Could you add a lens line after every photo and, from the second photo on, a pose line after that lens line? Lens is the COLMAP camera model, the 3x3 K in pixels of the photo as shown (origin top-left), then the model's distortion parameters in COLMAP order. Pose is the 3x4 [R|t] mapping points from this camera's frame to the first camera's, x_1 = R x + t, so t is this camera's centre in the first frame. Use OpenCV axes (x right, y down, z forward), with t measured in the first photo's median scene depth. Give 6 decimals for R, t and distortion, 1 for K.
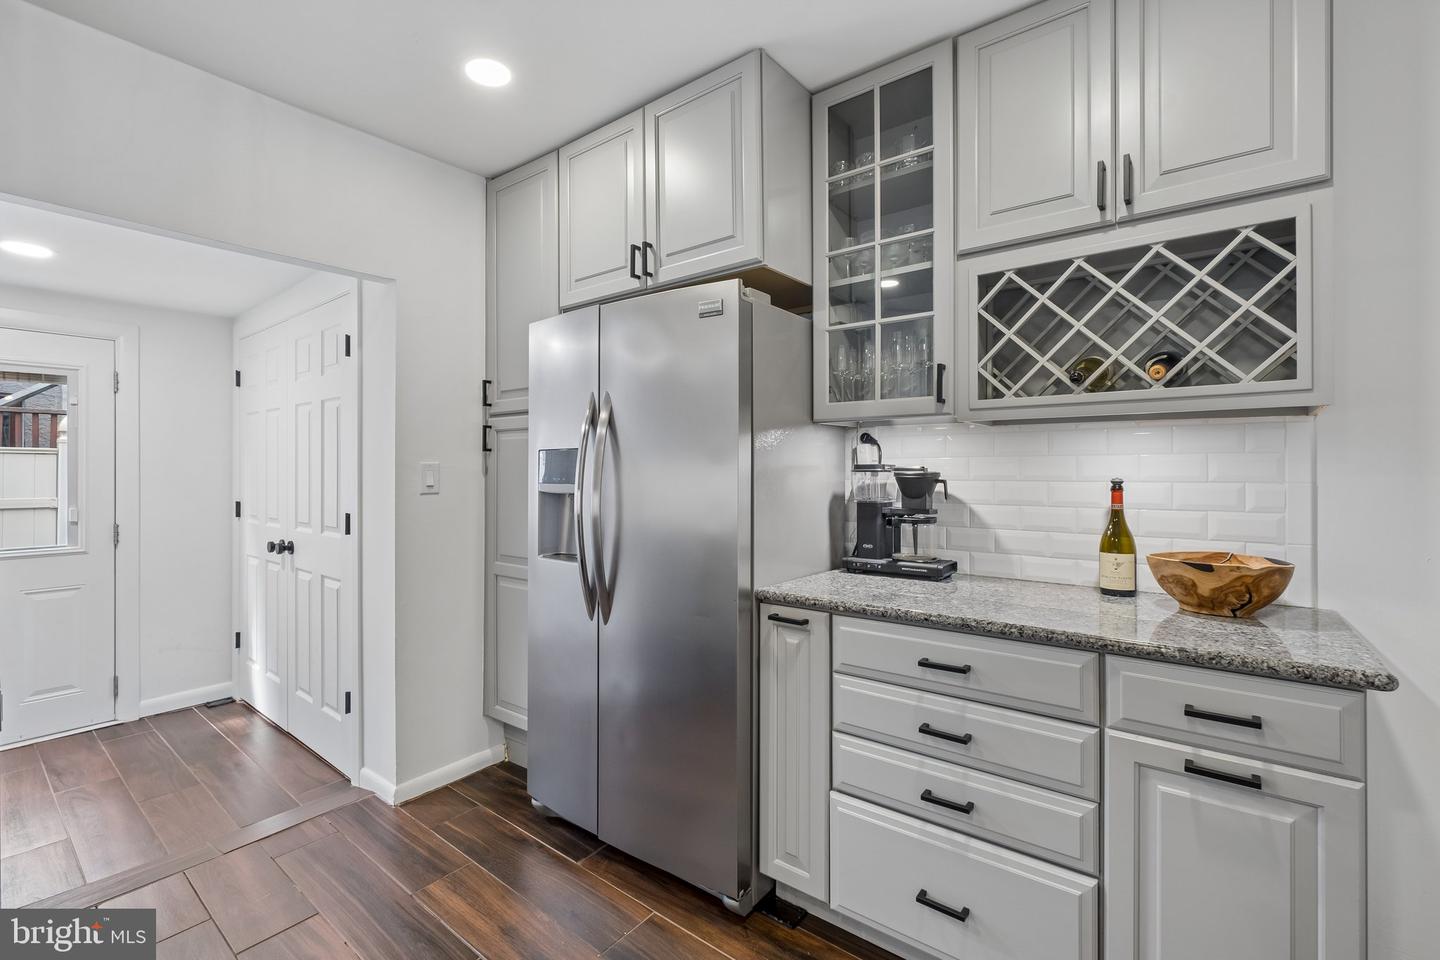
lens RADIAL K [[636.4, 0, 718.6], [0, 636.4, 475.3], [0, 0, 1]] dist [-0.005338, -0.000998]
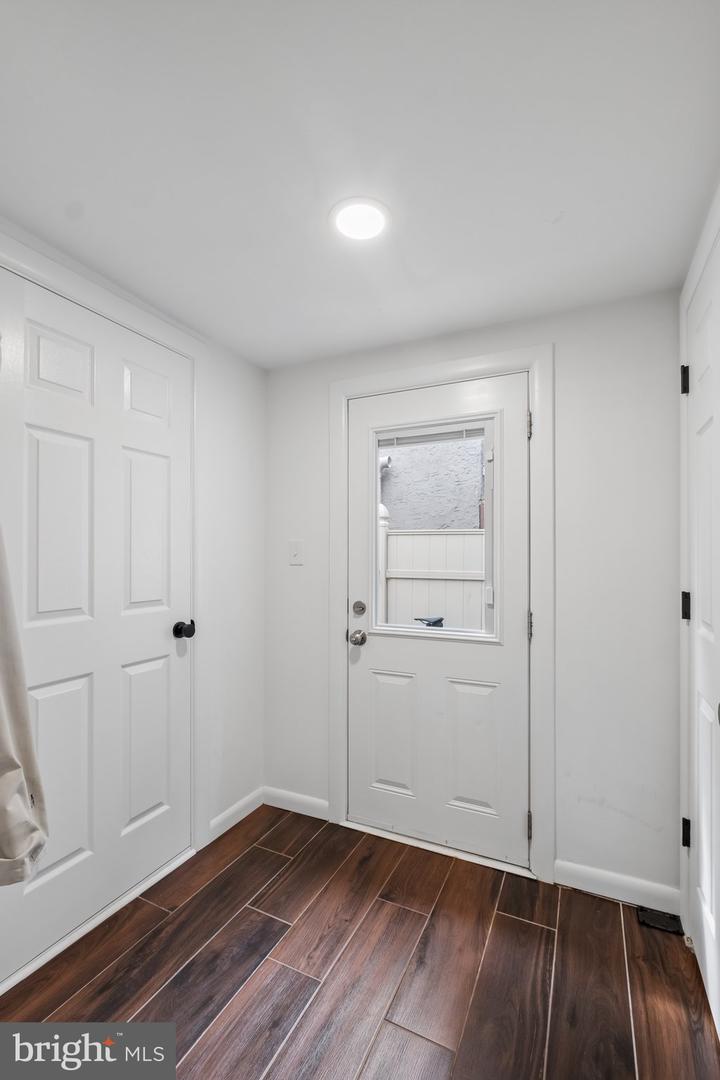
lens RADIAL K [[477.3, 0, 358.3], [0, 477.3, 546.5], [0, 0, 1]] dist [-0.005338, -0.000998]
pose [[0.233299, -0.009786, -0.972356, -0.422007], [-0.001197, 0.999946, -0.010350, 0.005381], [0.972404, 0.003578, 0.233274, 0.632496]]
